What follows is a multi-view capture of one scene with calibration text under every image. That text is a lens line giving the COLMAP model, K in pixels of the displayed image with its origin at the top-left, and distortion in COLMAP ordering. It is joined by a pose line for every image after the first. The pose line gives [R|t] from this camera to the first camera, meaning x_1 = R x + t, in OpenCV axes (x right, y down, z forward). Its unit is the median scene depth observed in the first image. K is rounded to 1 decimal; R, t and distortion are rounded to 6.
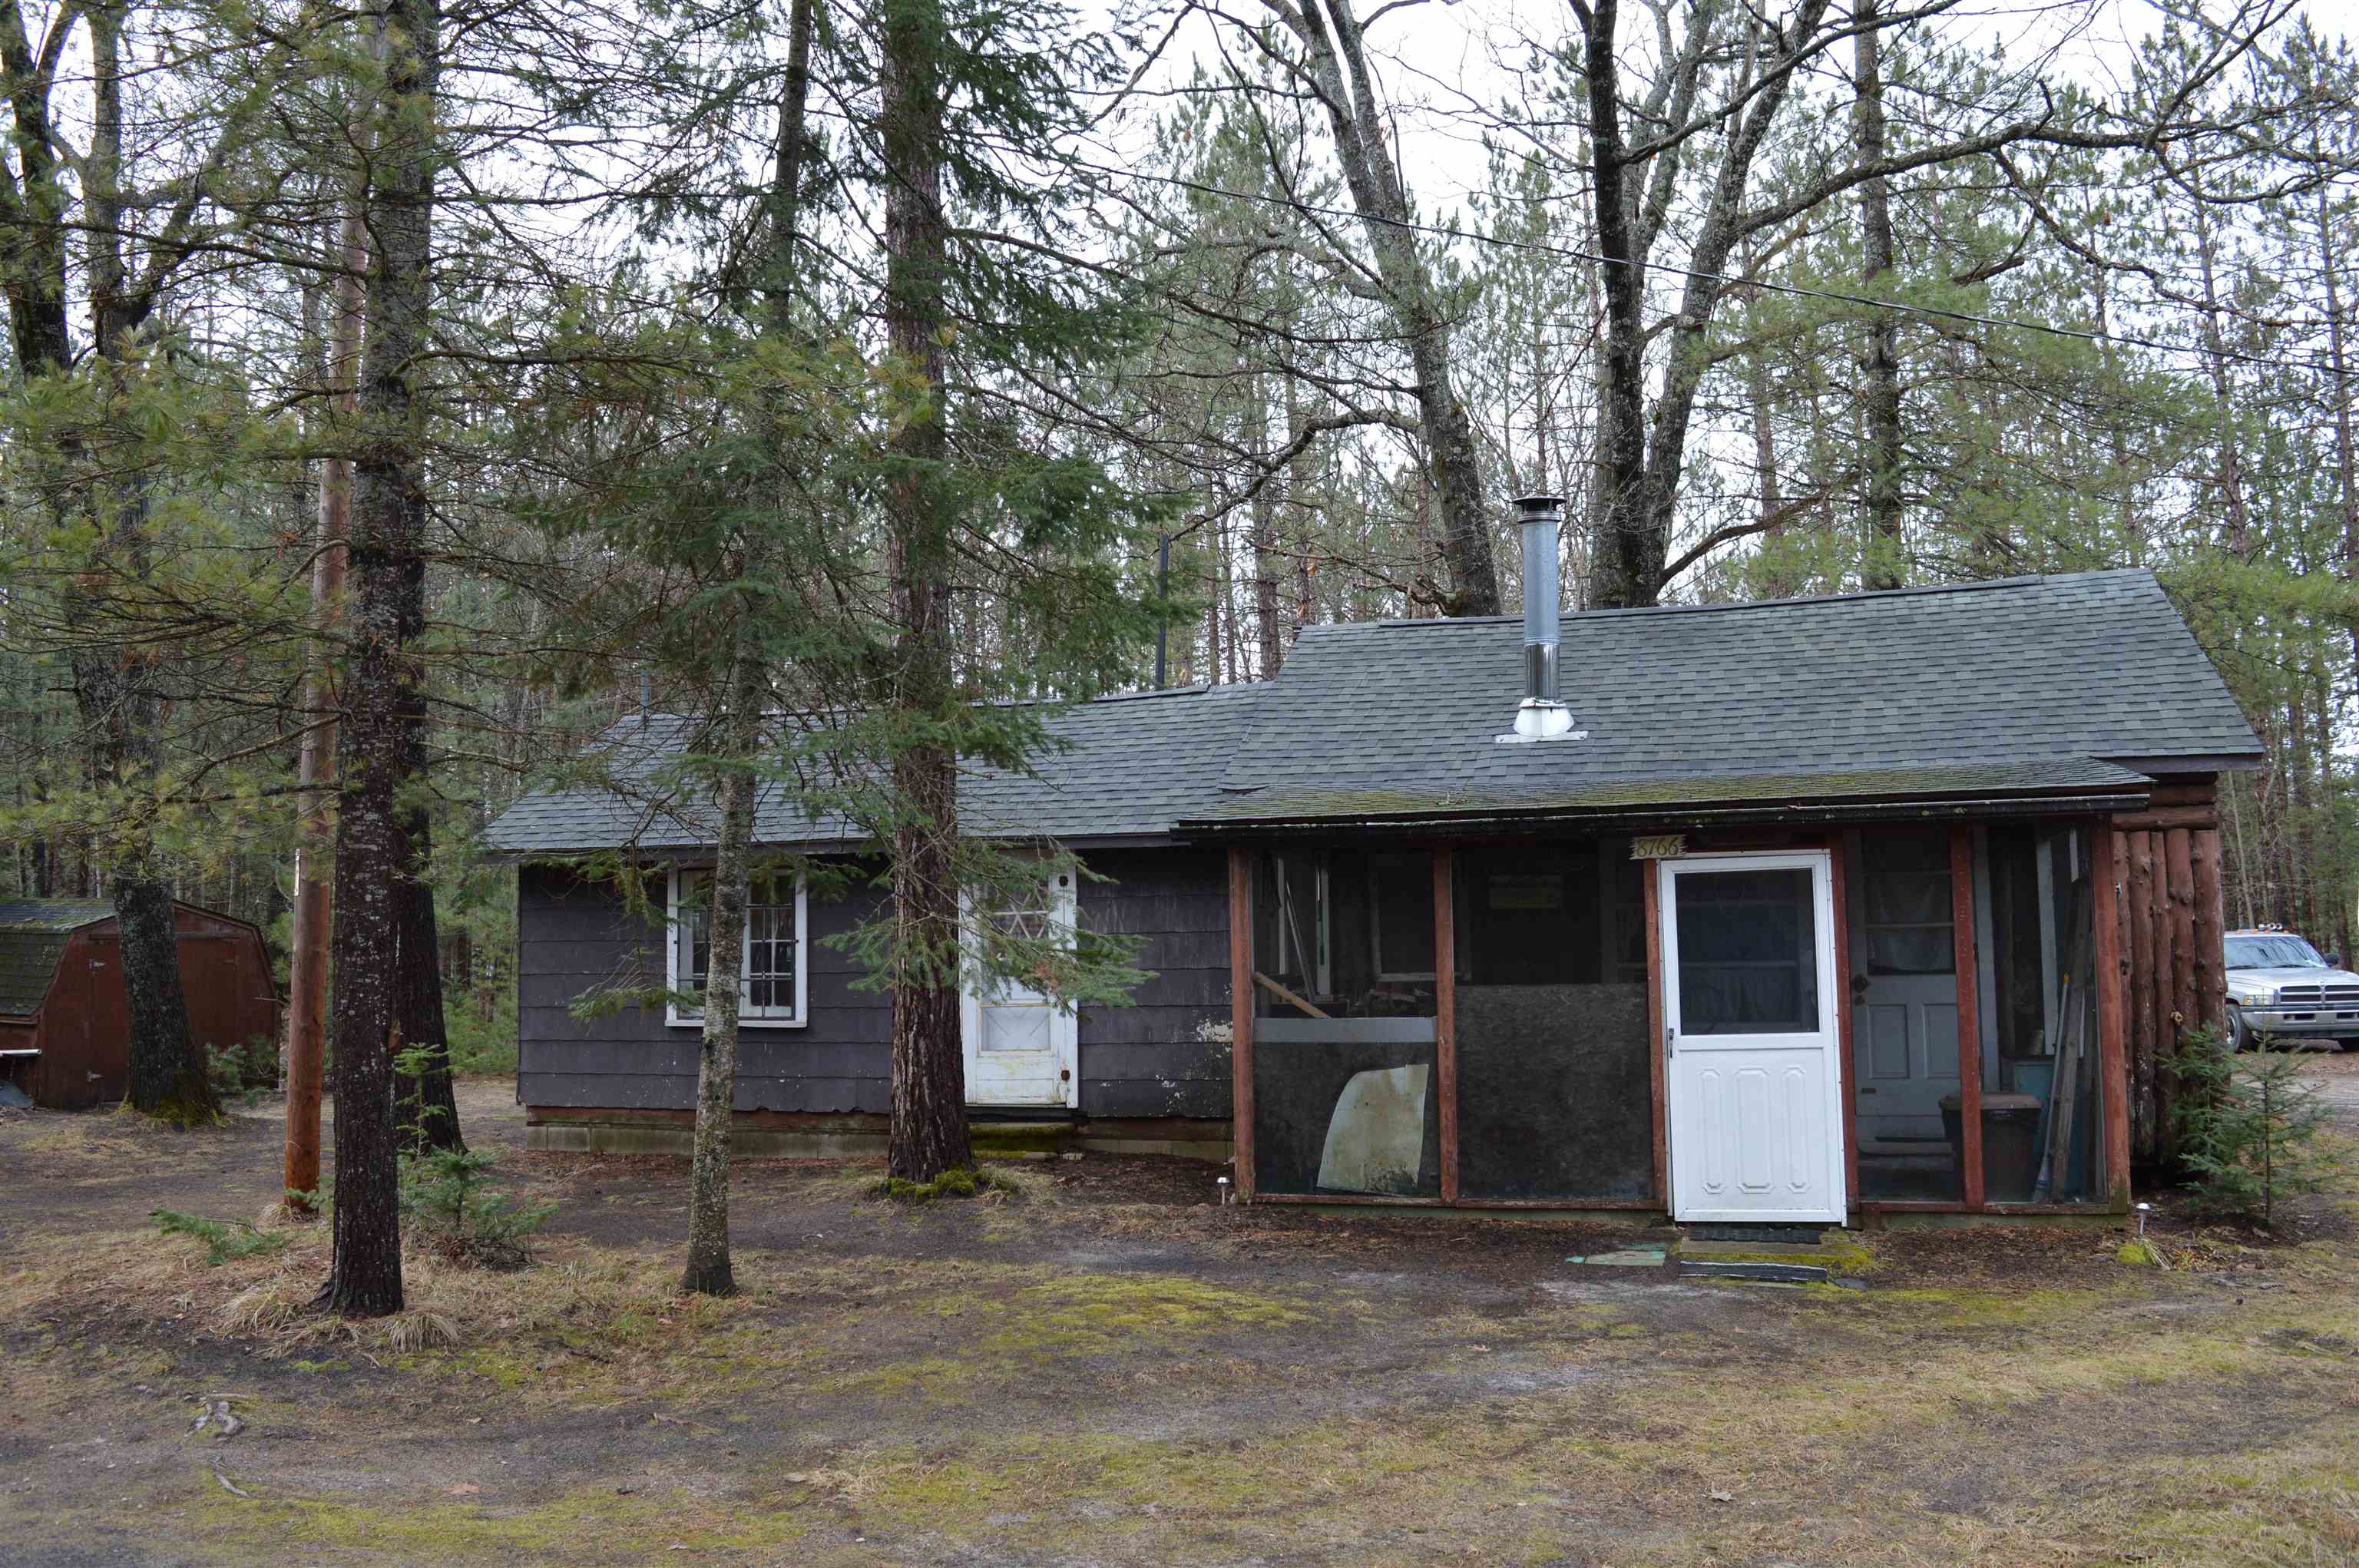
lens RADIAL K [[1868.4, 0, 1188.1], [0, 1868.4, 790.0], [0, 0, 1]] dist [-0.095334, 0.021896]
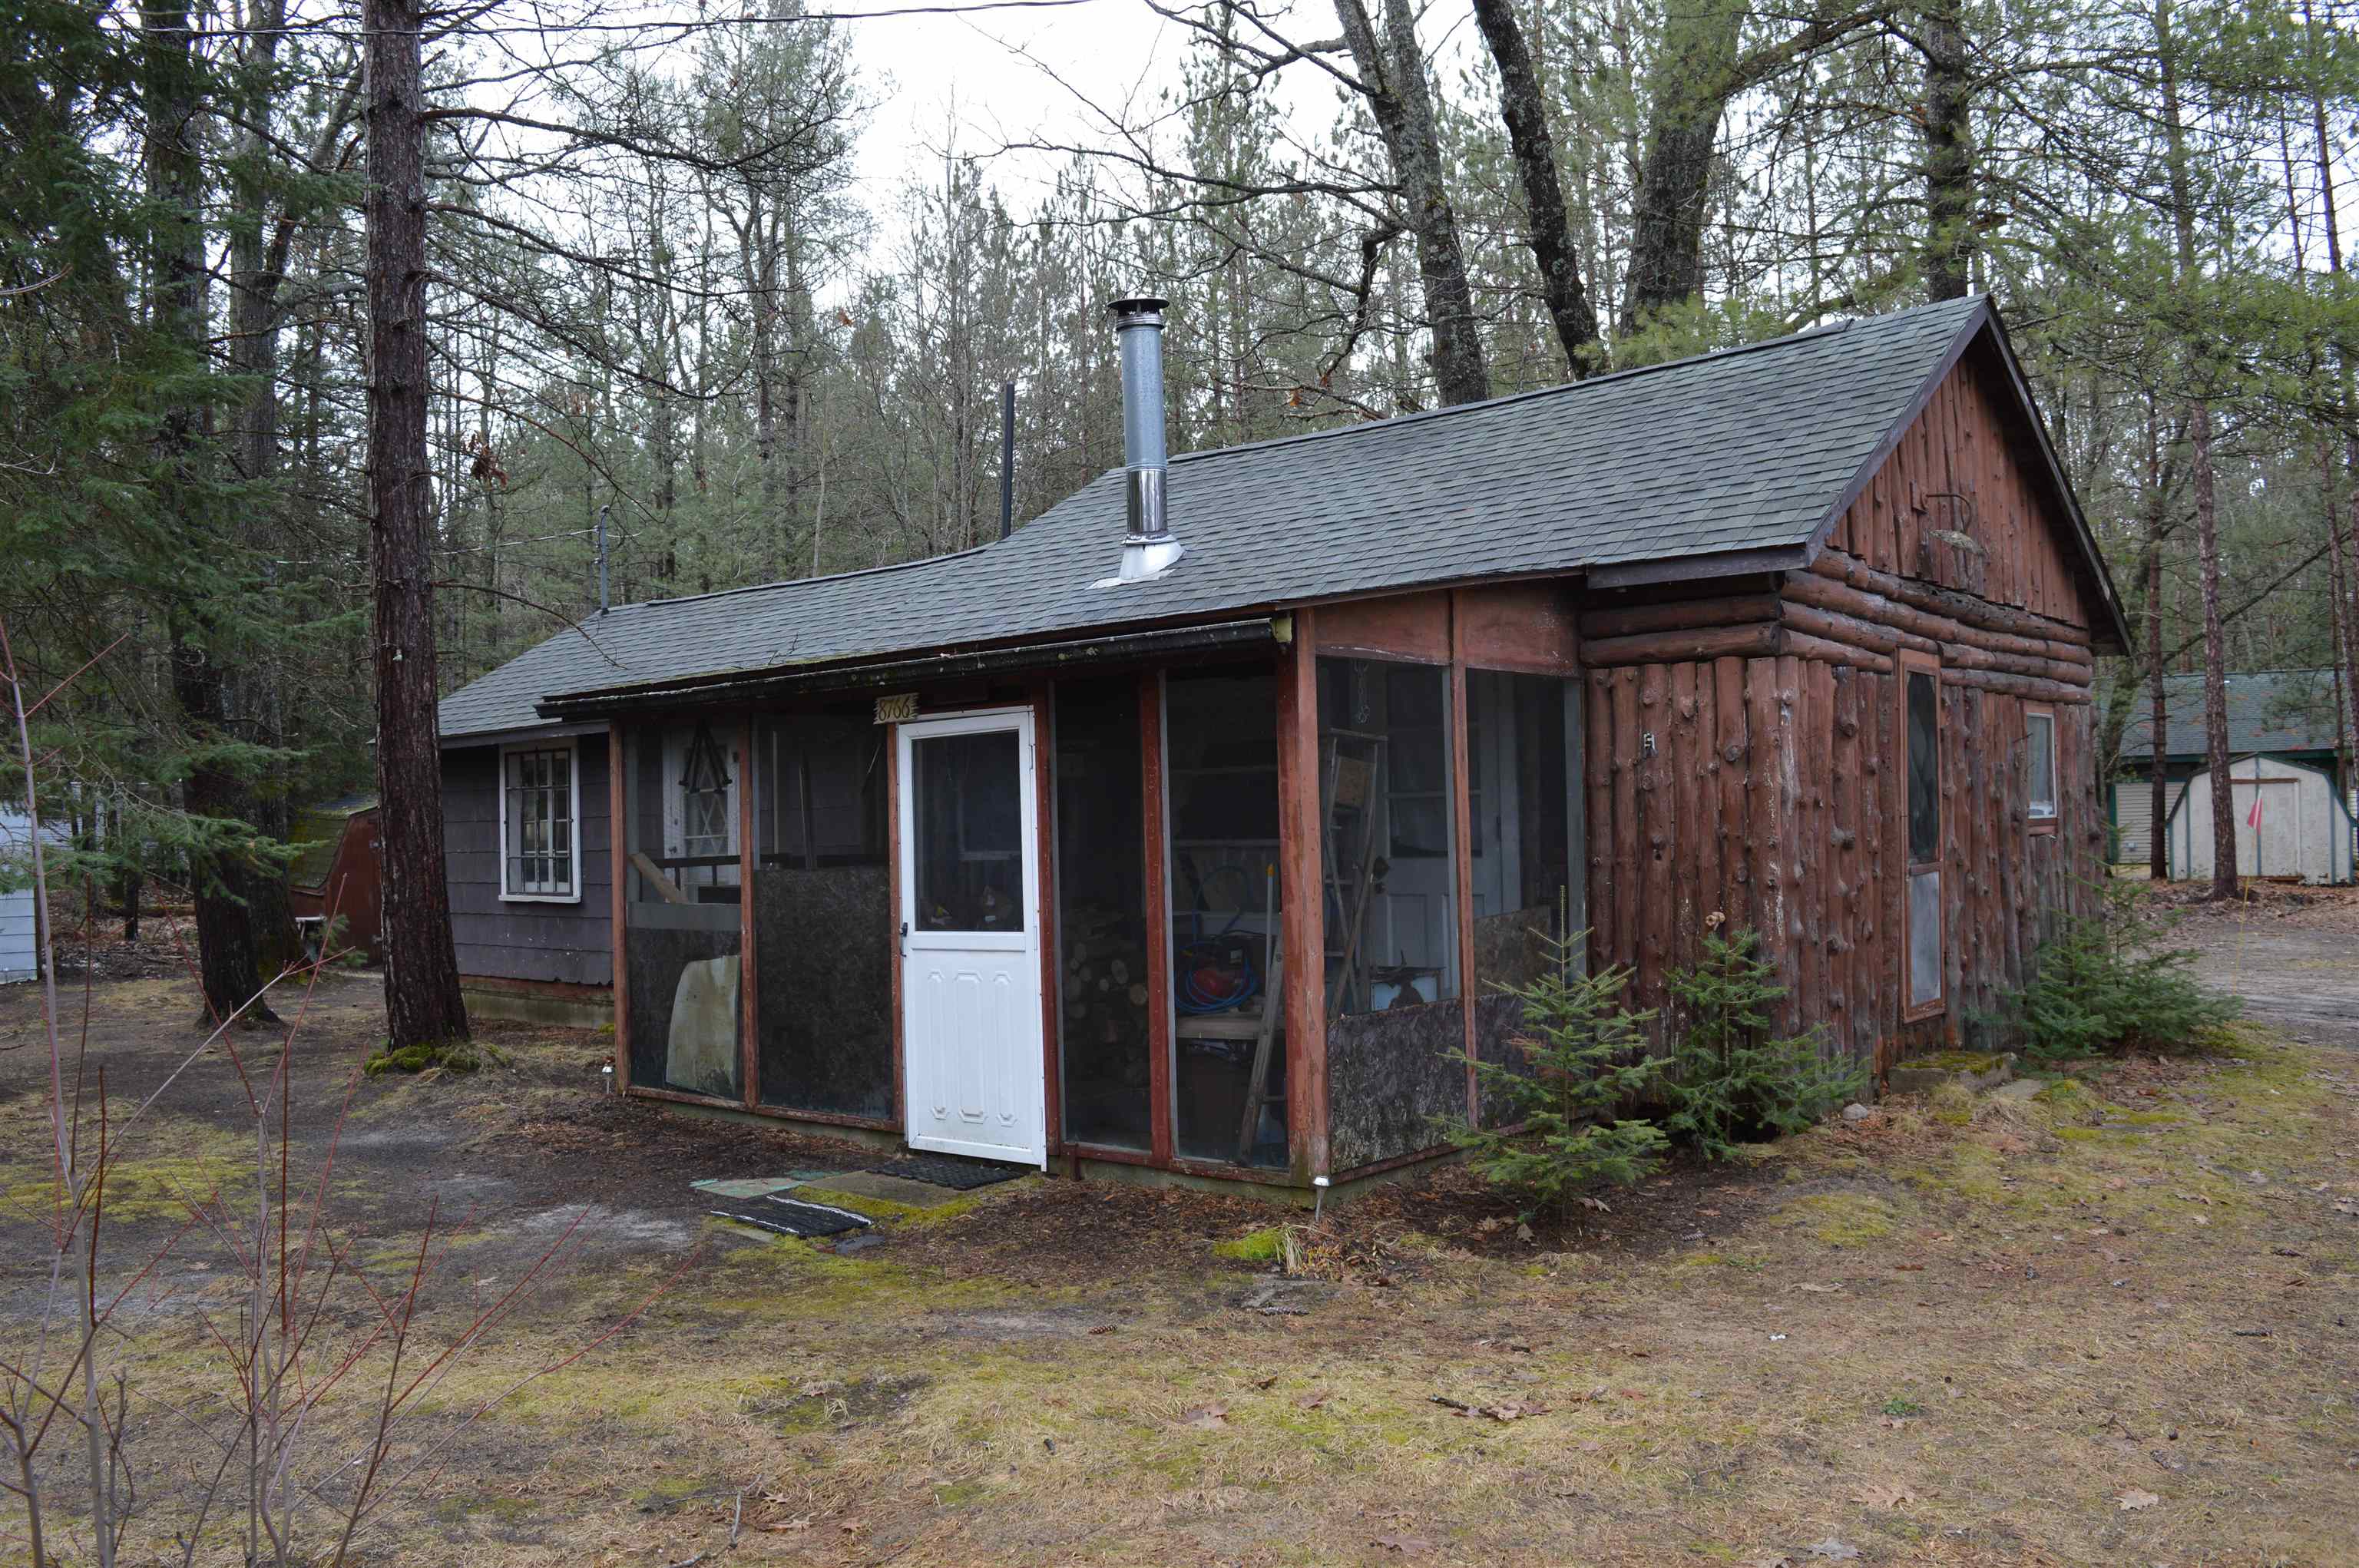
lens RADIAL K [[1868.4, 0, 1179.2], [0, 1868.4, 778.0], [0, 0, 1]] dist [-0.095334, 0.021896]
pose [[0.915865, -0.017595, -0.401101, 0.692734], [0.044726, 0.997292, 0.058377, 0.017892], [0.398988, -0.071405, 0.914172, 0.265068]]
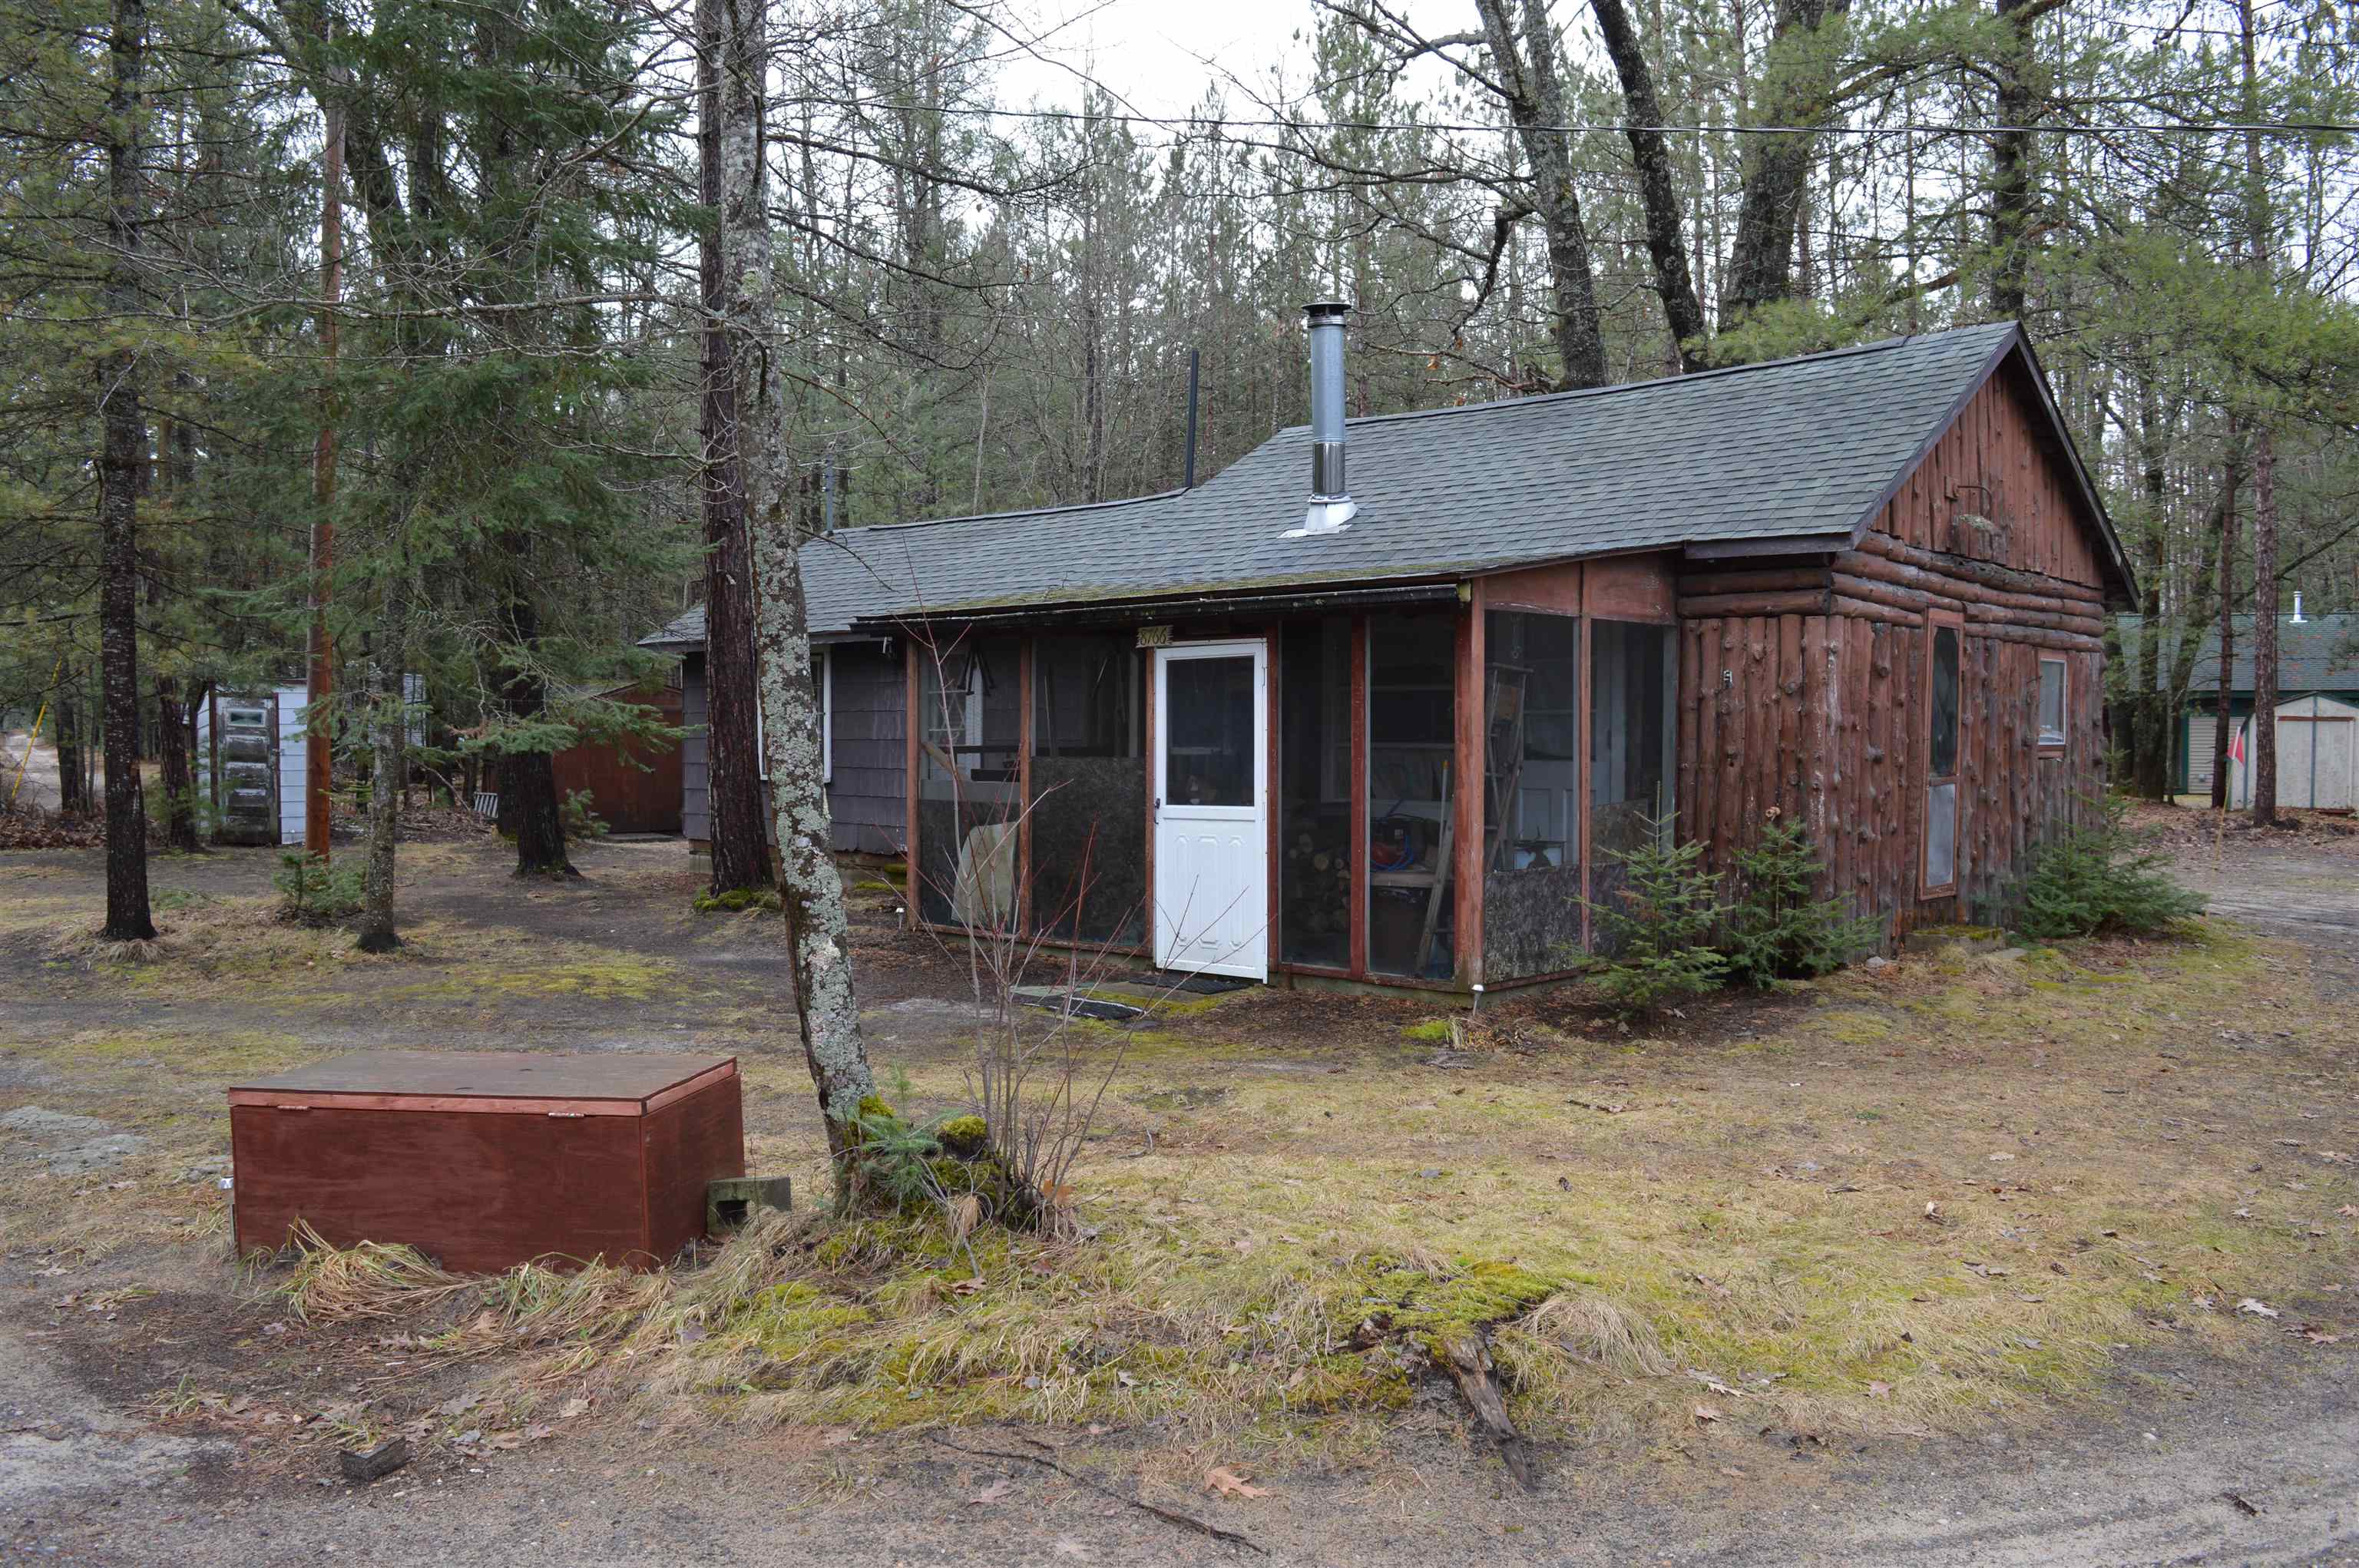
lens RADIAL K [[1868.4, 0, 1178.4], [0, 1868.4, 774.3], [0, 0, 1]] dist [-0.095334, 0.021896]
pose [[0.896026, 0.026938, -0.443184, 0.745886], [0.022393, 0.994146, 0.105703, -0.005171], [0.443437, -0.104637, 0.890177, -0.002818]]
